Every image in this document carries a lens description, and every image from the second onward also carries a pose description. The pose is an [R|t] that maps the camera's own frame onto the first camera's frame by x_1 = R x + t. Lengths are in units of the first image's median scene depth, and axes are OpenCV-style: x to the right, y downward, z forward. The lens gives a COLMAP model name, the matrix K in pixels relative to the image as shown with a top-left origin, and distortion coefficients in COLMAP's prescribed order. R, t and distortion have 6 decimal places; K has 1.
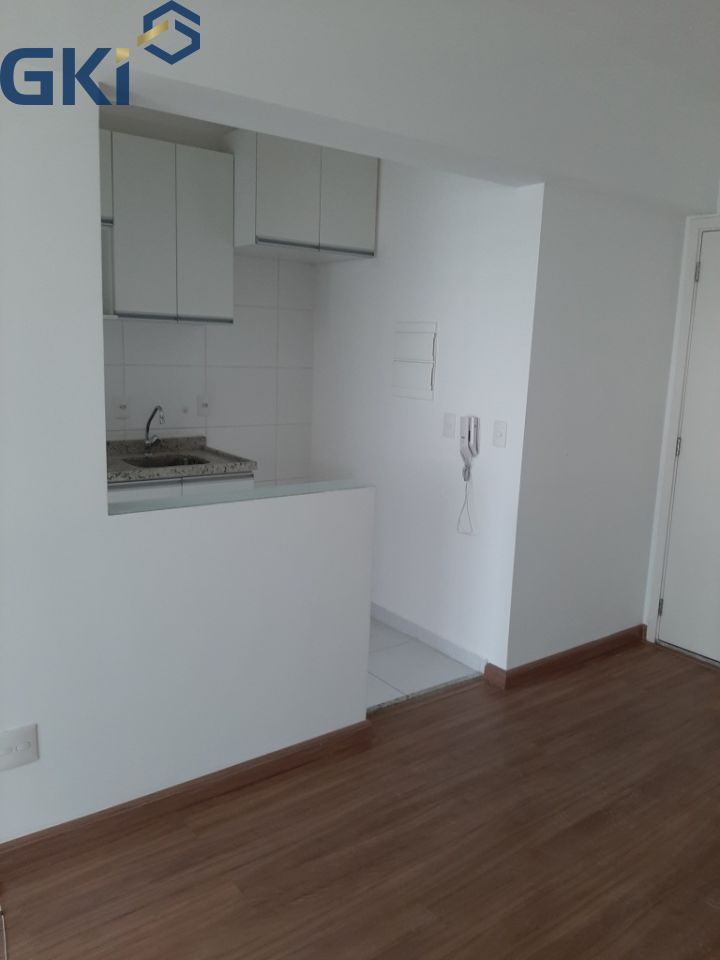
lens RADIAL K [[749.6, 0, 359.6], [0, 749.6, 478.2], [0, 0, 1]] dist [0.072749, -0.115387]
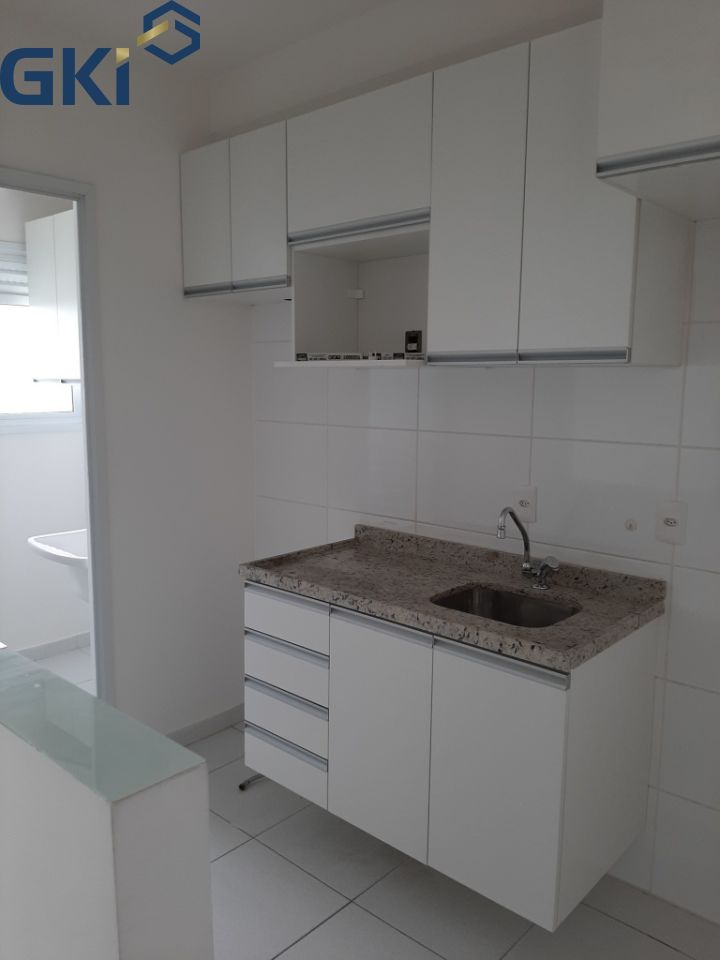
lens RADIAL K [[749.6, 0, 359.6], [0, 749.6, 483.1], [0, 0, 1]] dist [0.072749, -0.115387]
pose [[0.174204, 0.105510, -0.979041, 0.280240], [-0.178845, 0.981097, 0.073909, -0.135717], [0.968332, 0.162221, 0.189781, 0.765533]]
